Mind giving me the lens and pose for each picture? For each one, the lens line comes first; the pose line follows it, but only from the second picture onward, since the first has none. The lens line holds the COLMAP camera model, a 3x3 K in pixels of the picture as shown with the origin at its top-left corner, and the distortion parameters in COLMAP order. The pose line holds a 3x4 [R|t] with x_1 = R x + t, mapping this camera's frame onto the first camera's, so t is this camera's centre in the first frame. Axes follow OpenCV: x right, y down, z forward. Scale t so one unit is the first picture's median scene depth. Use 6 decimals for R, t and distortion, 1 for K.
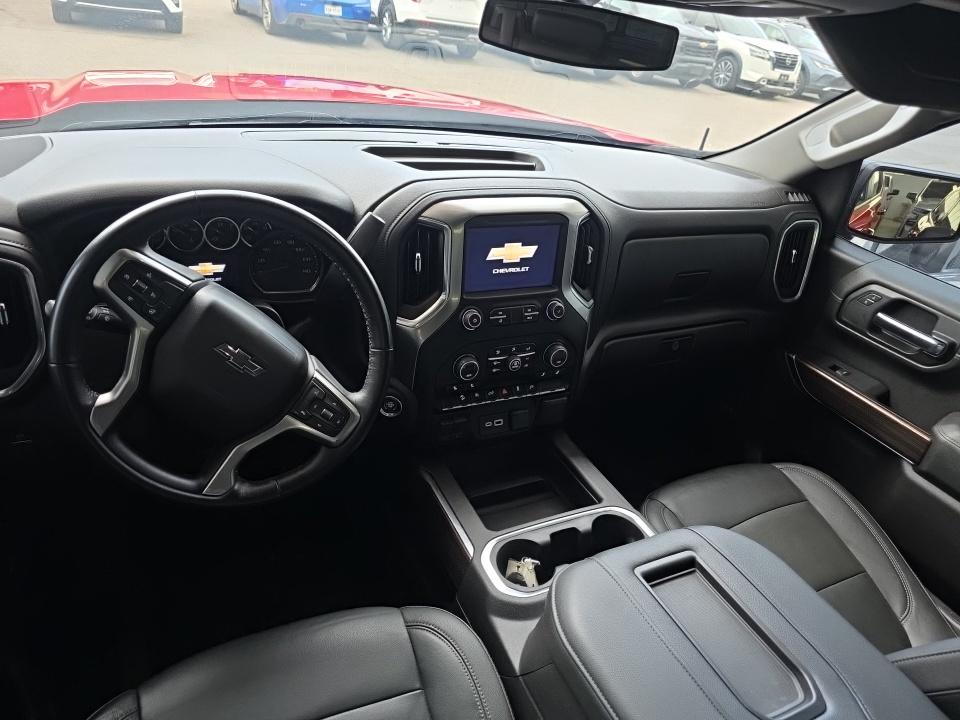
lens RADIAL K [[645.6, 0, 480.0], [0, 645.6, 360.0], [0, 0, 1]] dist [0.066745, -0.069004]
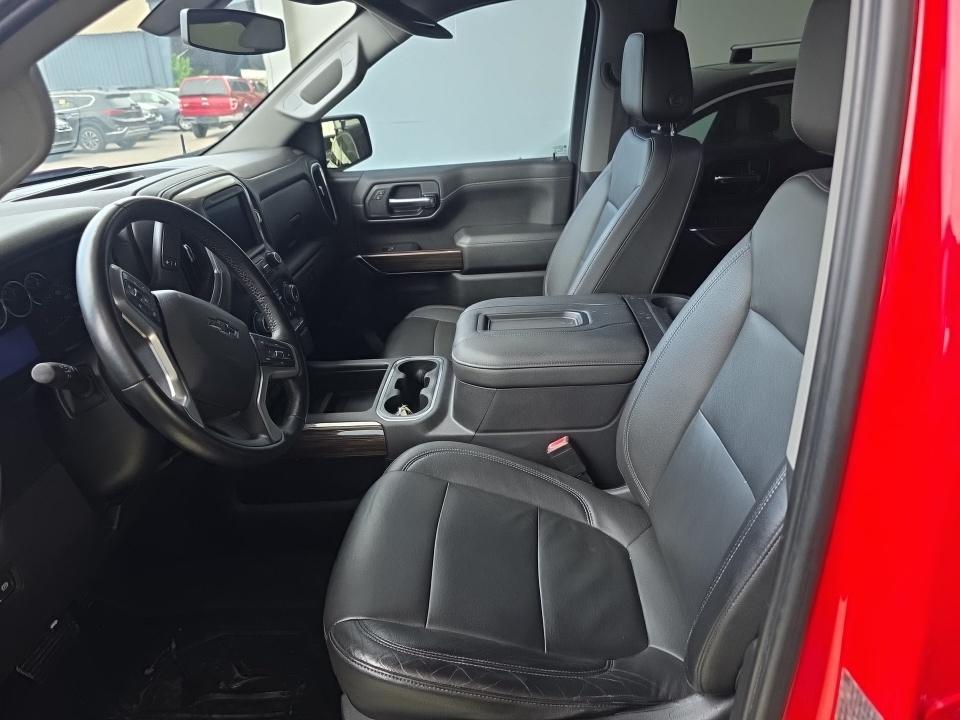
lens RADIAL K [[645.6, 0, 480.0], [0, 645.6, 360.0], [0, 0, 1]] dist [0.066745, -0.069004]
pose [[0.461256, -0.506363, 0.728588, -0.593225], [0.555959, 0.804909, 0.207438, 0.031948], [-0.691486, 0.309383, 0.652786, -0.012933]]
